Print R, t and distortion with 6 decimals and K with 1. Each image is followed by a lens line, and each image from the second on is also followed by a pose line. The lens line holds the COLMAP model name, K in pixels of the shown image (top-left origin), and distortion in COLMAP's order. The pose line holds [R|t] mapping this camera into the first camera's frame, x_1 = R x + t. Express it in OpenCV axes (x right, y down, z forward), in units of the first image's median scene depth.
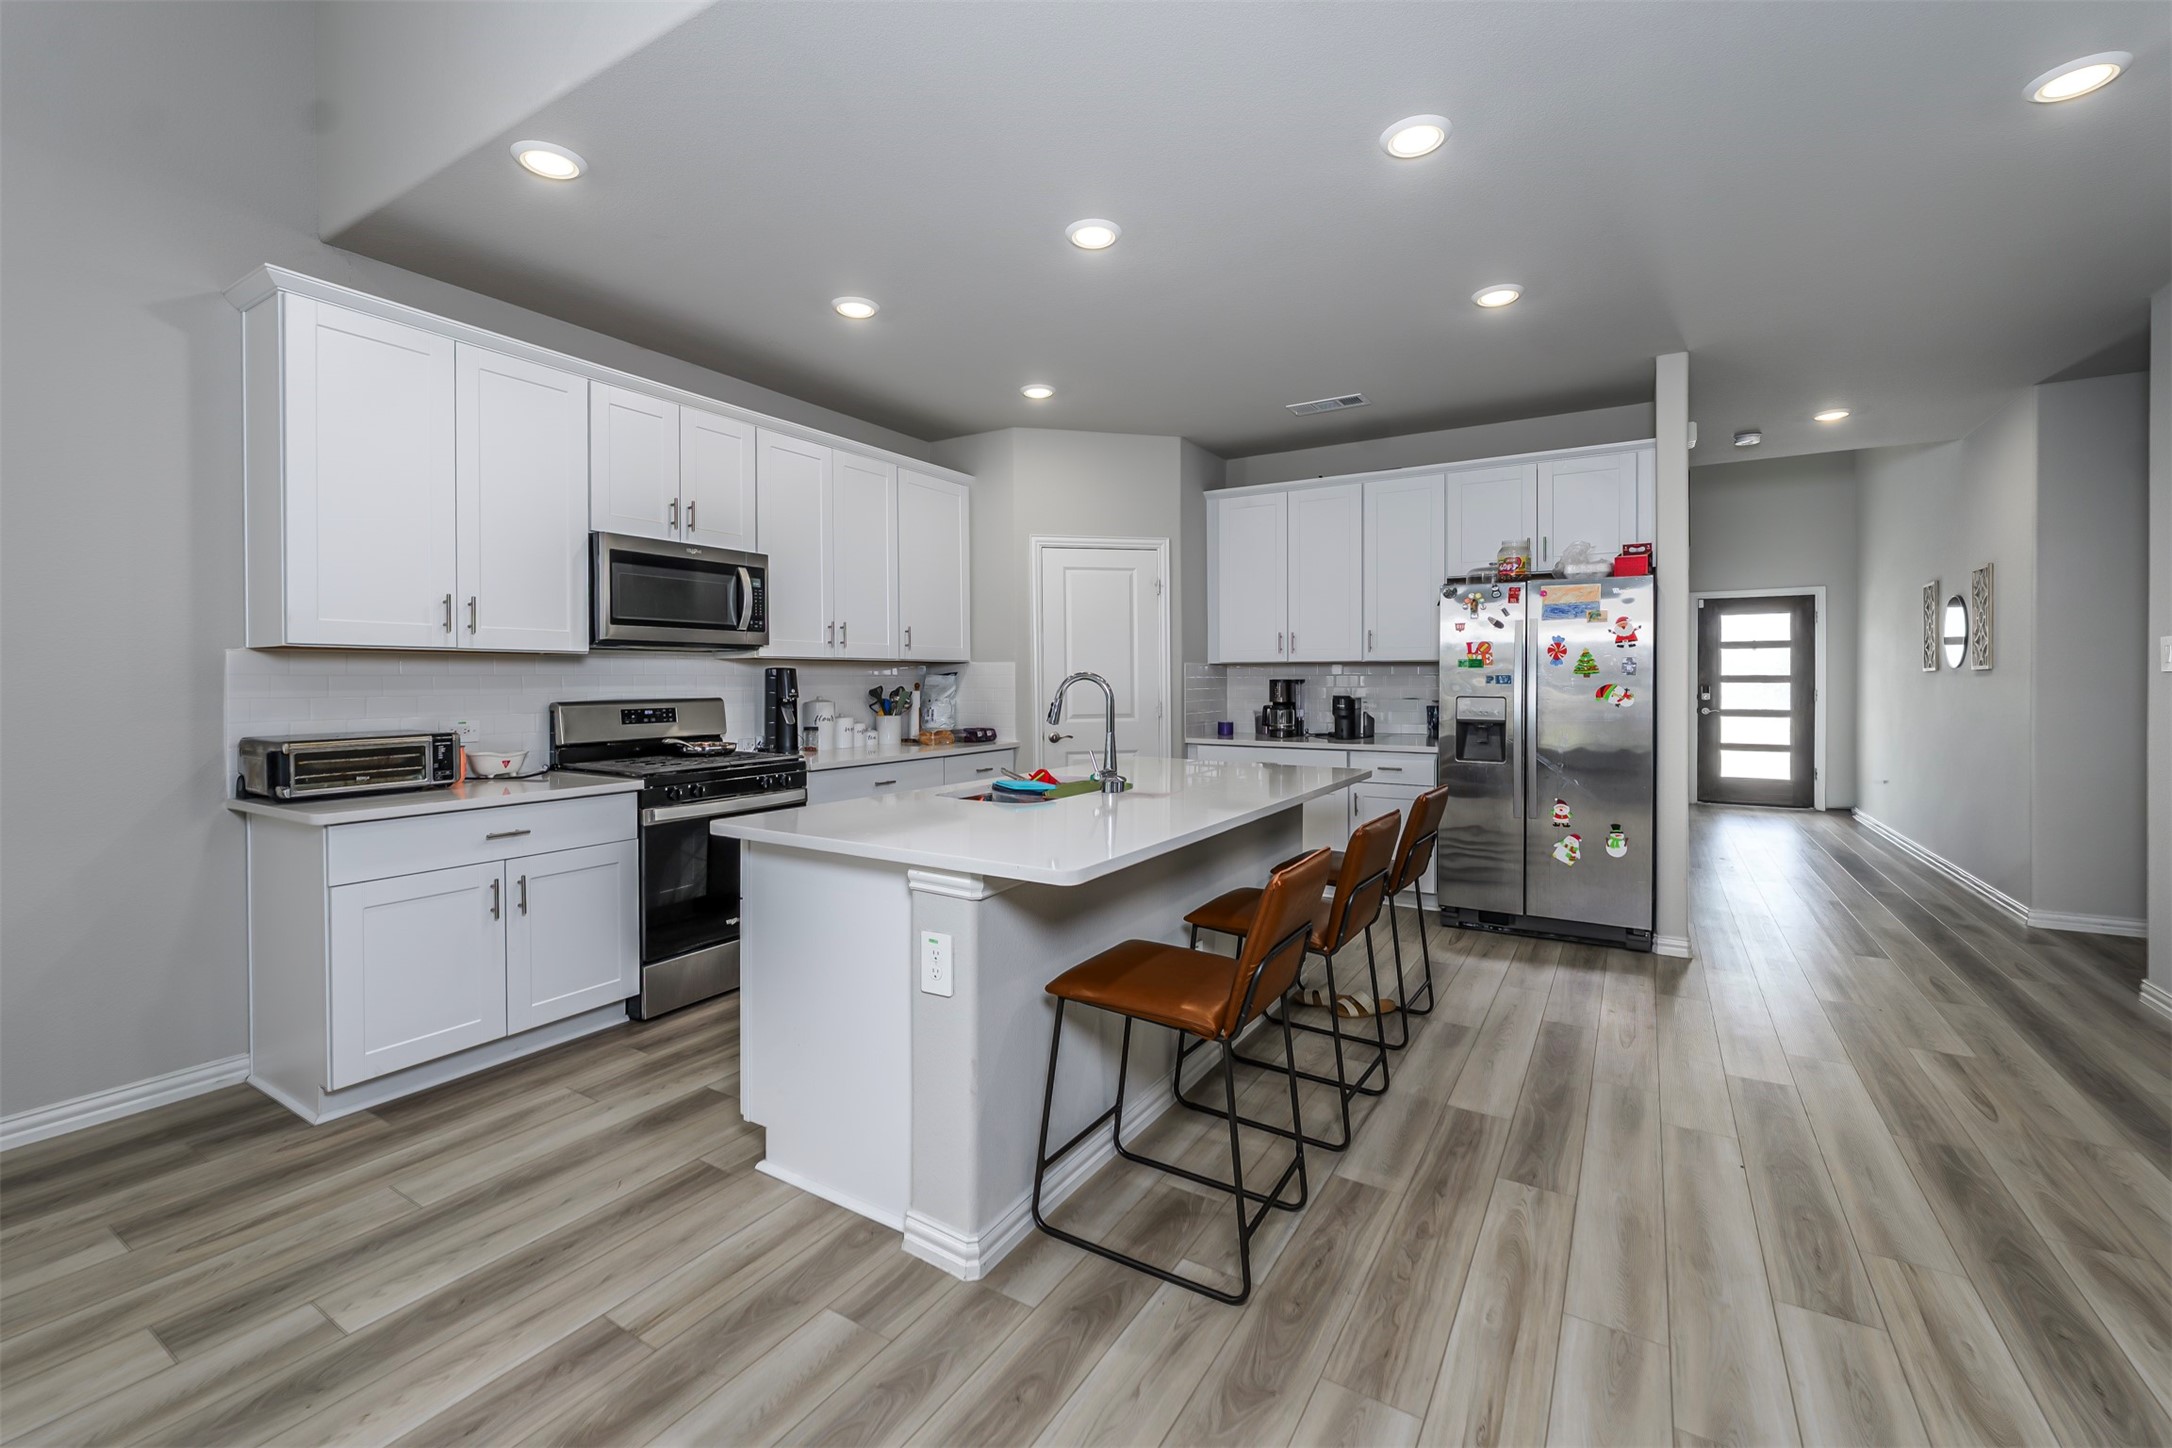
lens RADIAL K [[890.4, 0, 1090.1], [0, 890.4, 677.0], [0, 0, 1]] dist [-0.011745, 0.000009]
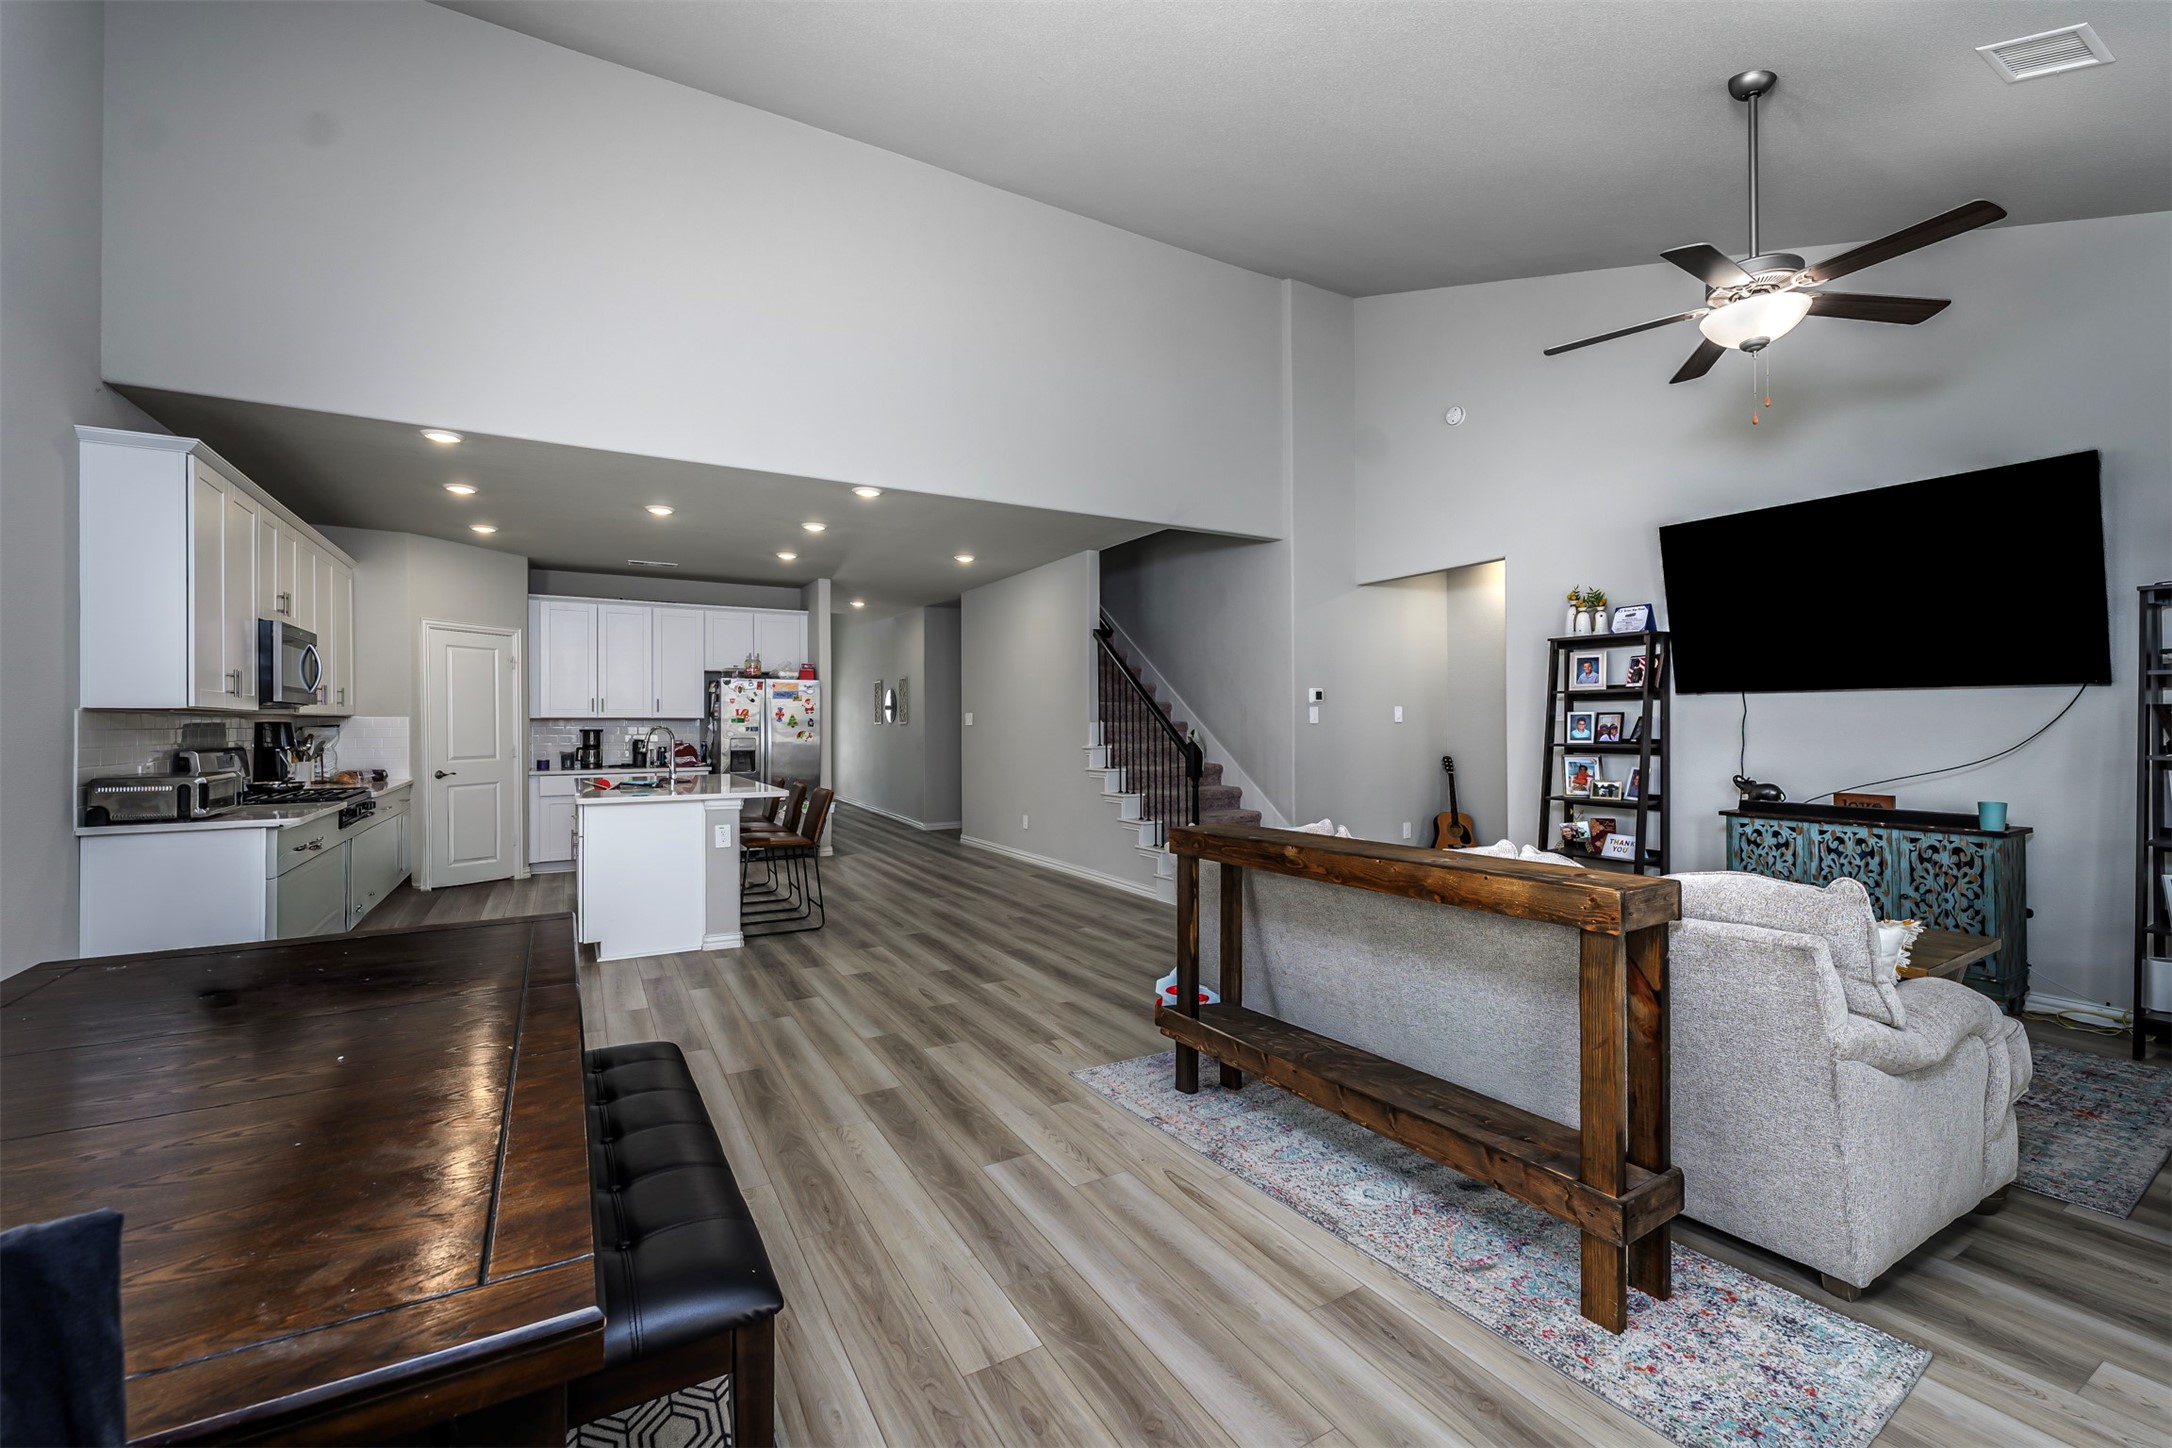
lens RADIAL K [[886.4, 0, 1090.9], [0, 886.4, 723.8], [0, 0, 1]] dist [-0.000518, -0.000057]
pose [[0.473056, -0.000089, 0.881033, -0.922446], [0.002207, 0.999997, -0.001084, -0.004054], [-0.881030, 0.002457, 0.473054, -0.580955]]
